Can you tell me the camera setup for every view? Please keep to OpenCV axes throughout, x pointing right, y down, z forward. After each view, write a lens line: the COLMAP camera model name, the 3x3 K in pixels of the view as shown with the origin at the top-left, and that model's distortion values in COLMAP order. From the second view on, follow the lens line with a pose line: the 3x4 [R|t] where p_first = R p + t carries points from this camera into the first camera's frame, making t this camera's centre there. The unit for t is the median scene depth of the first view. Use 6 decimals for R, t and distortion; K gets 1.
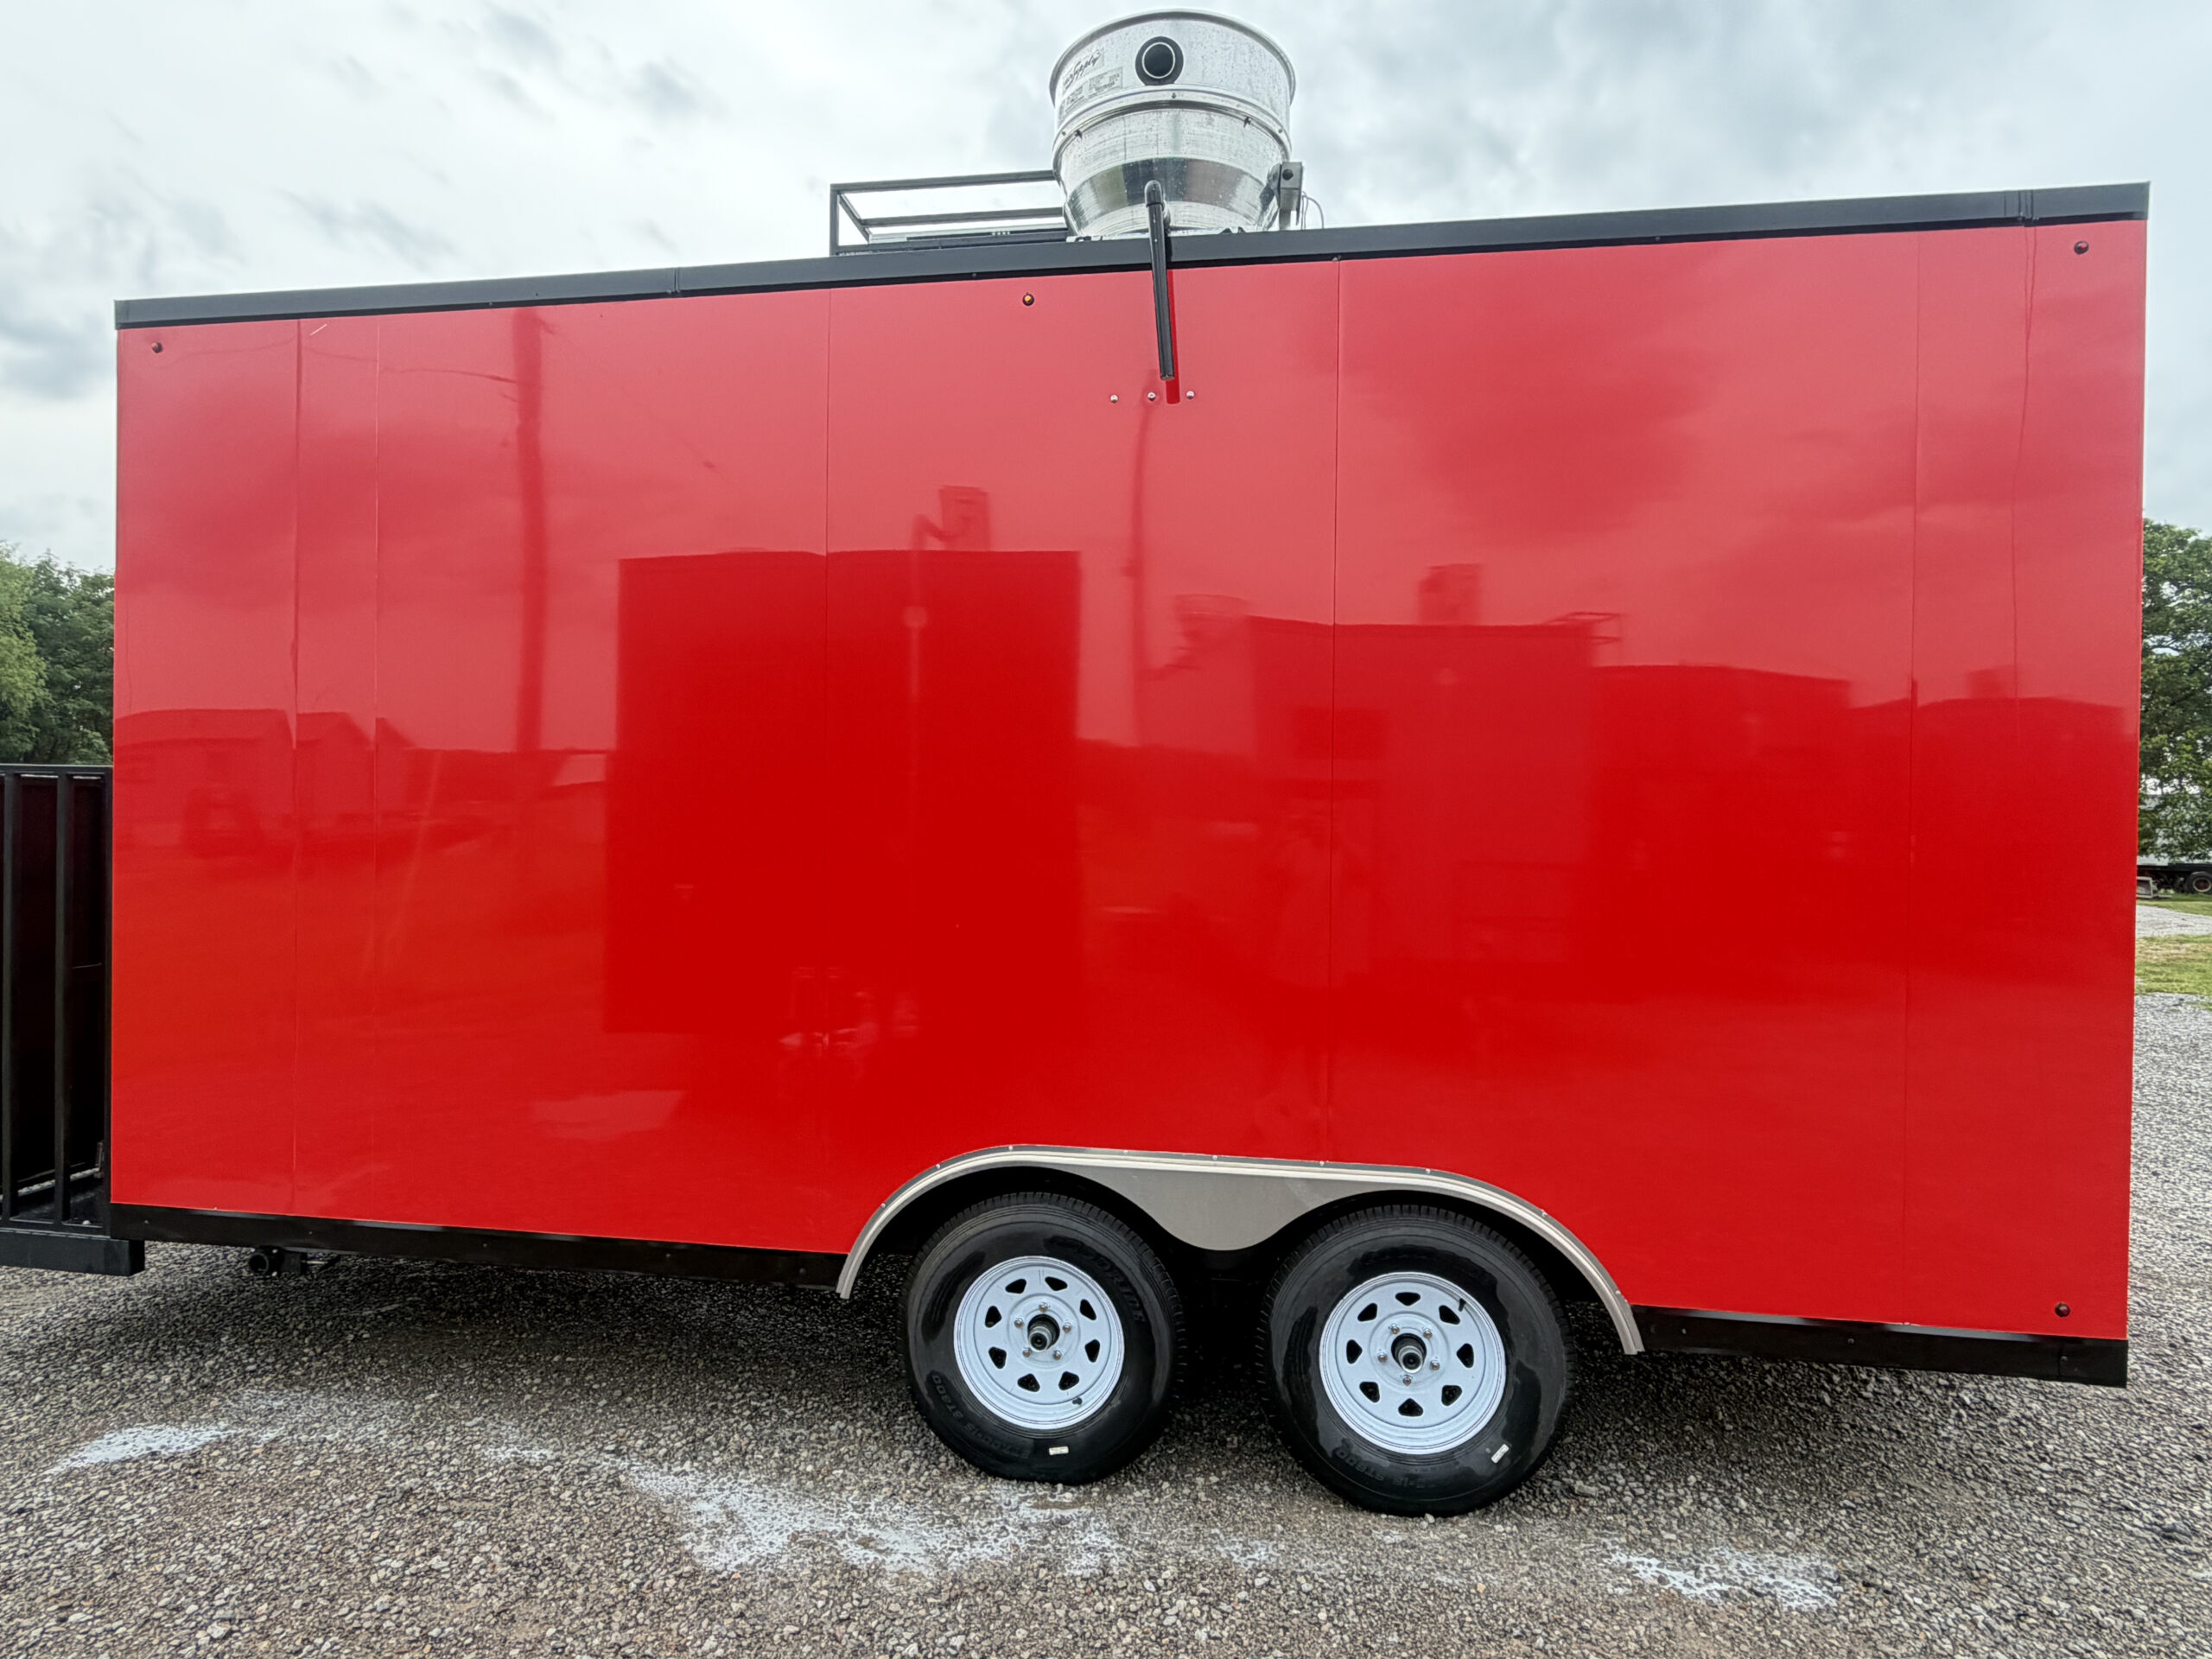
lens RADIAL K [[1200.2, 0, 1101.8], [0, 1200.2, 830.4], [0, 0, 1]] dist [0.002272, -0.002235]
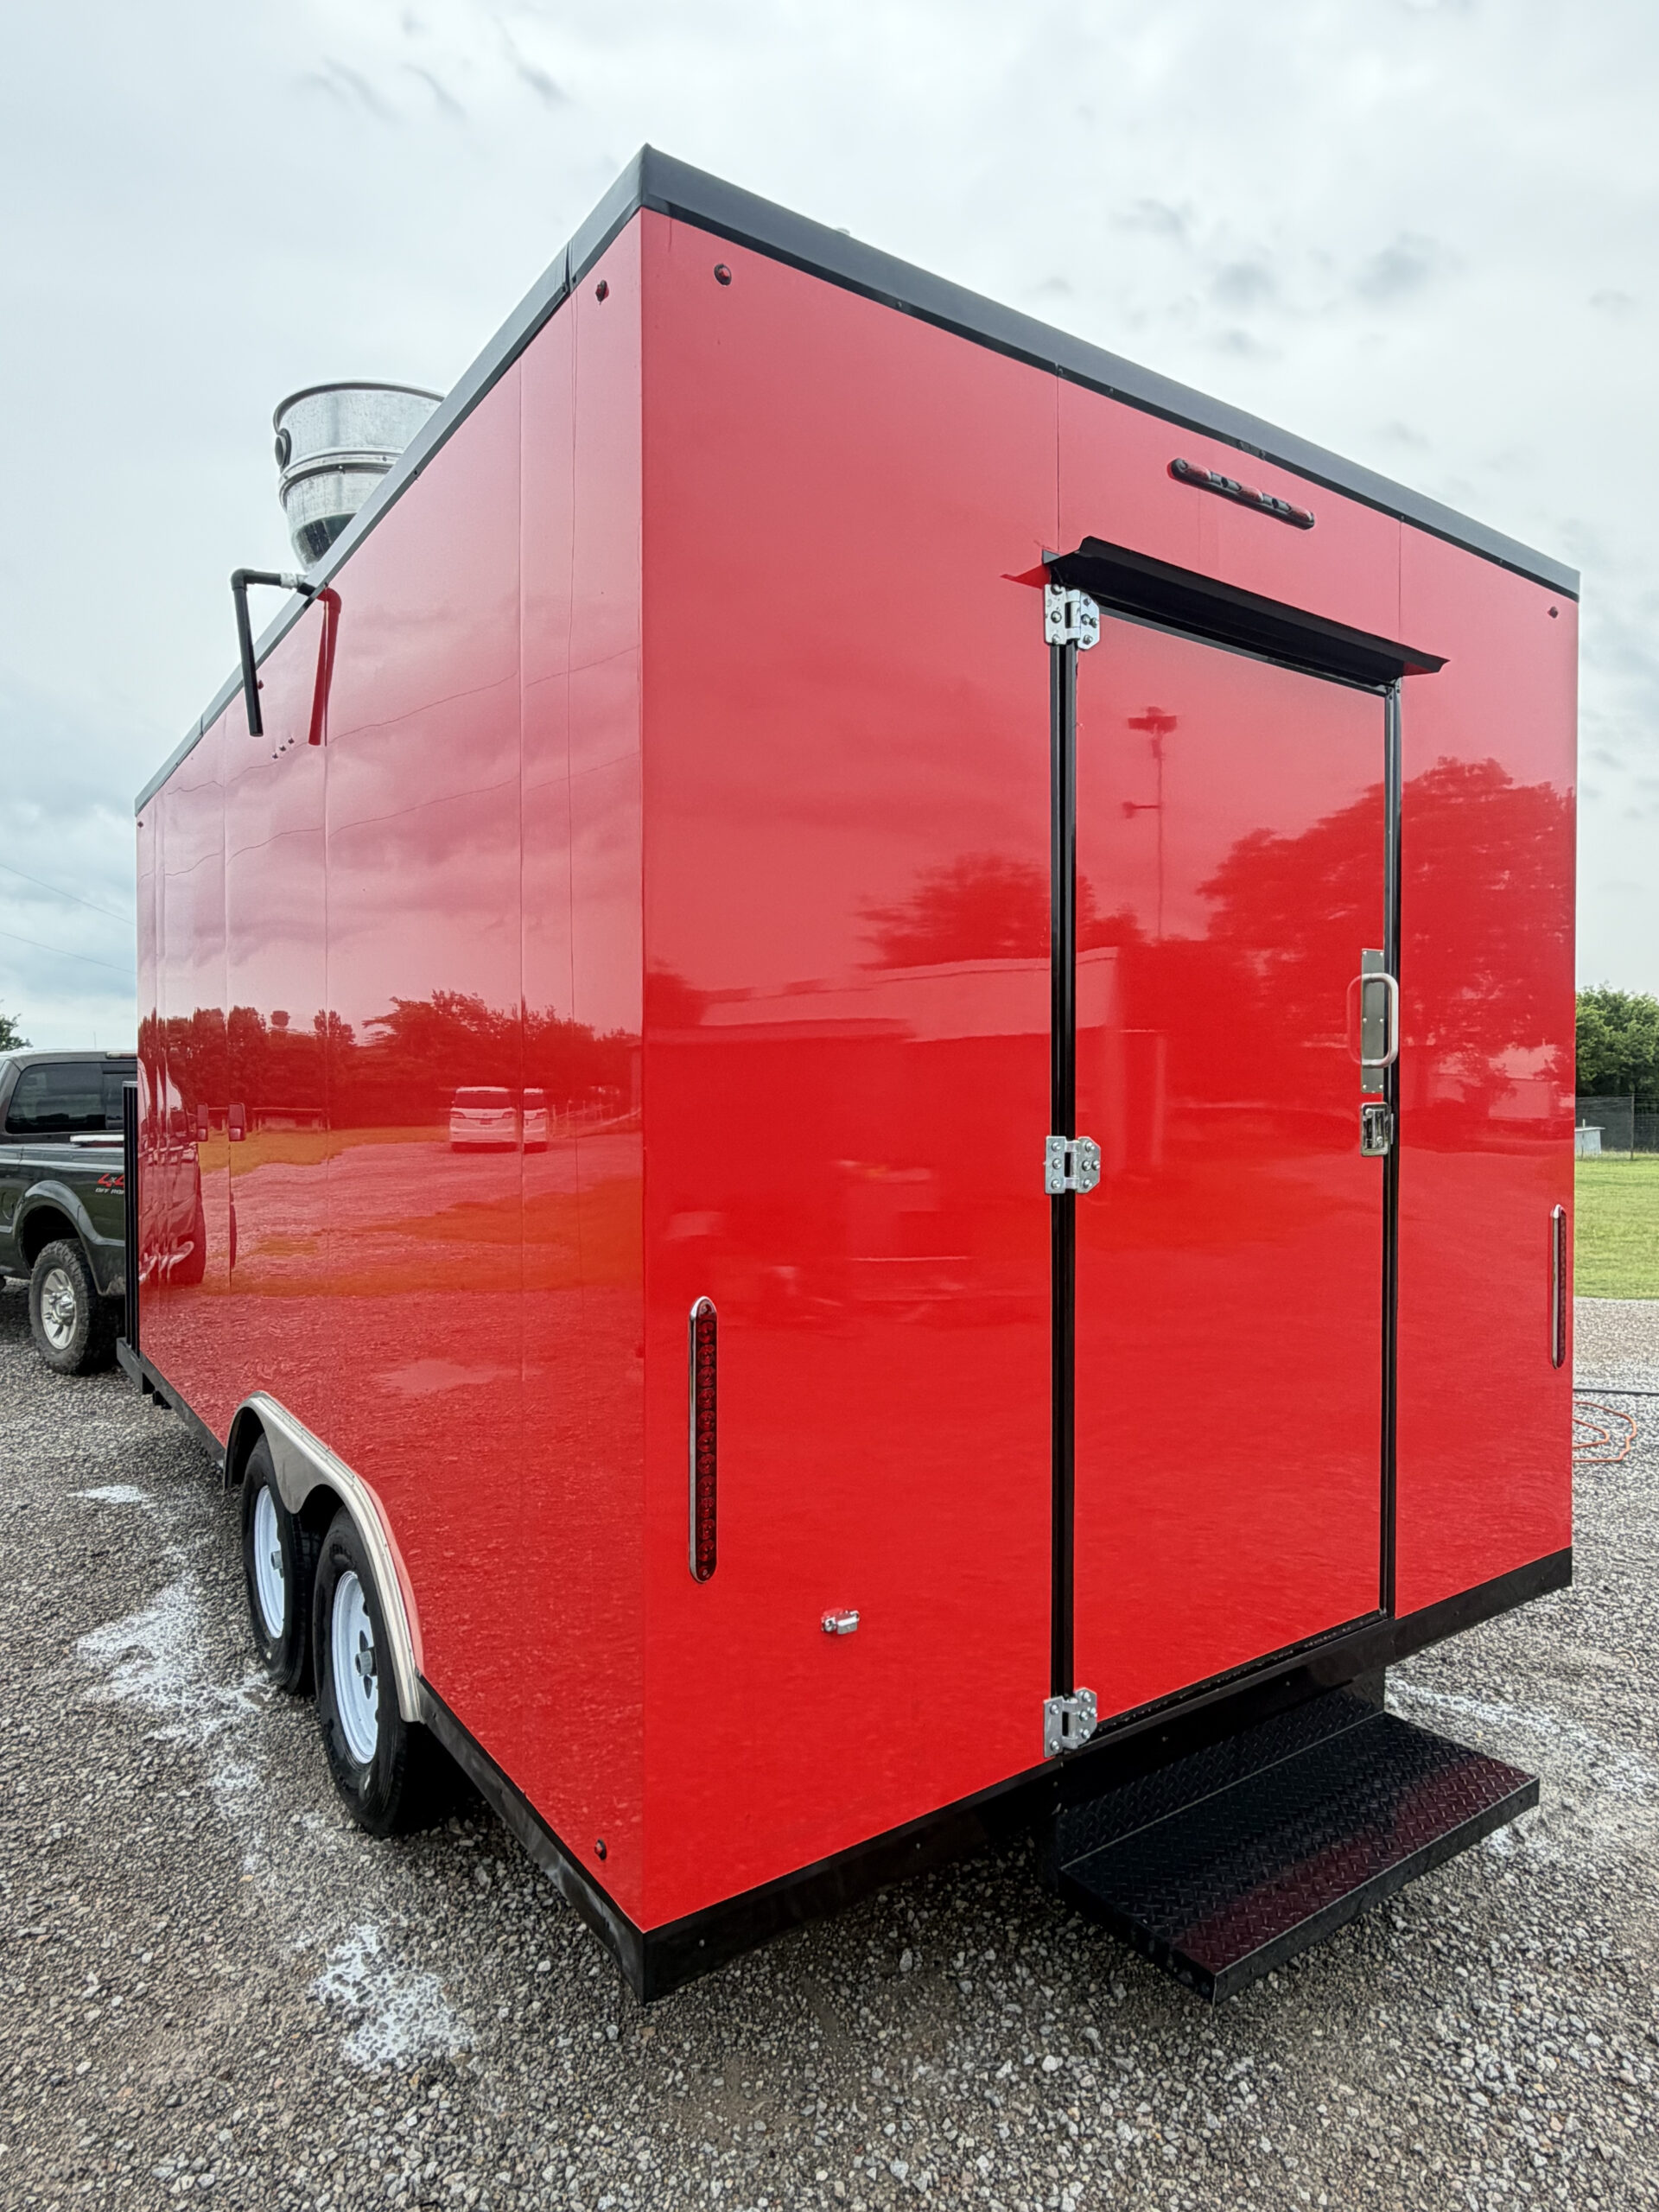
lens RADIAL K [[1291.6, 0, 832.3], [0, 1291.6, 1111.3], [0, 0, 1]] dist [0.005285, -0.001513]
pose [[0.694348, 0.002151, -0.719636, 1.301112], [0.007583, 0.999918, 0.010306, -0.030135], [0.719599, -0.012613, 0.694275, 0.534782]]
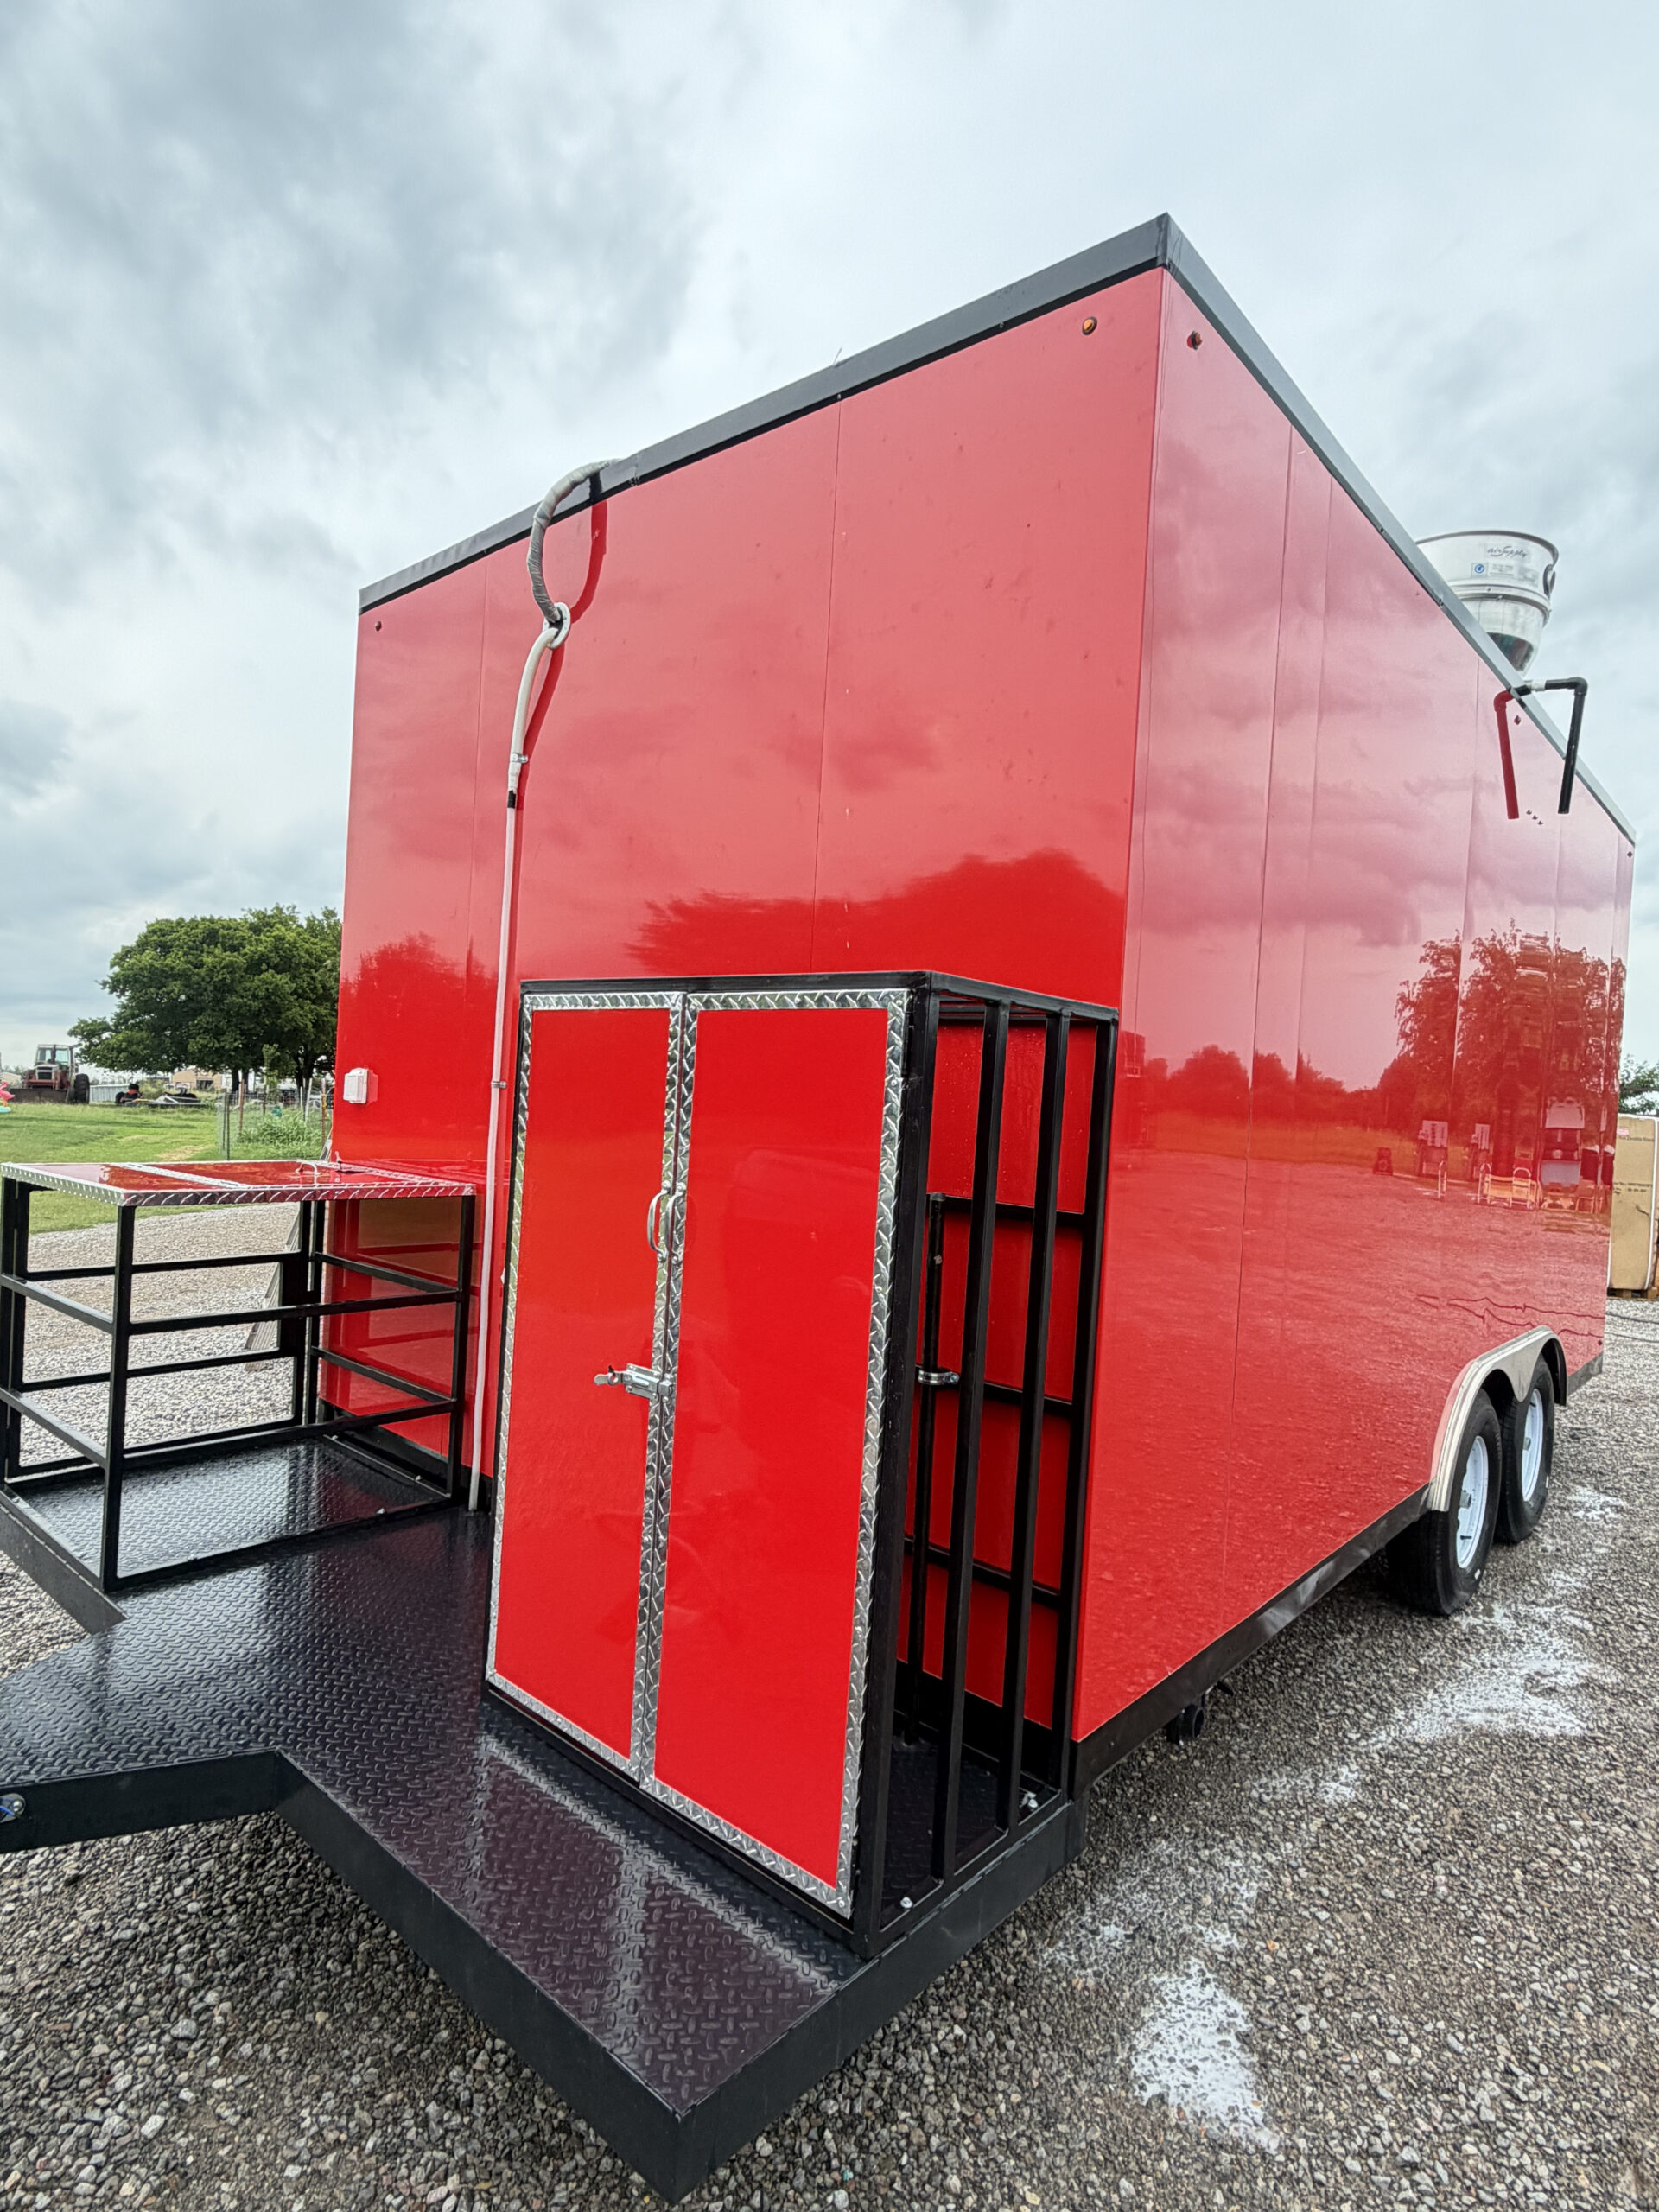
lens RADIAL K [[1200.2, 0, 823.3], [0, 1200.2, 1099.0], [0, 0, 1]] dist [0.002272, -0.002235]
pose [[0.539976, 0.009150, 0.841631, -1.631442], [-0.049020, 0.998585, 0.020594, -0.014622], [-0.840252, -0.052377, 0.539661, 0.940785]]
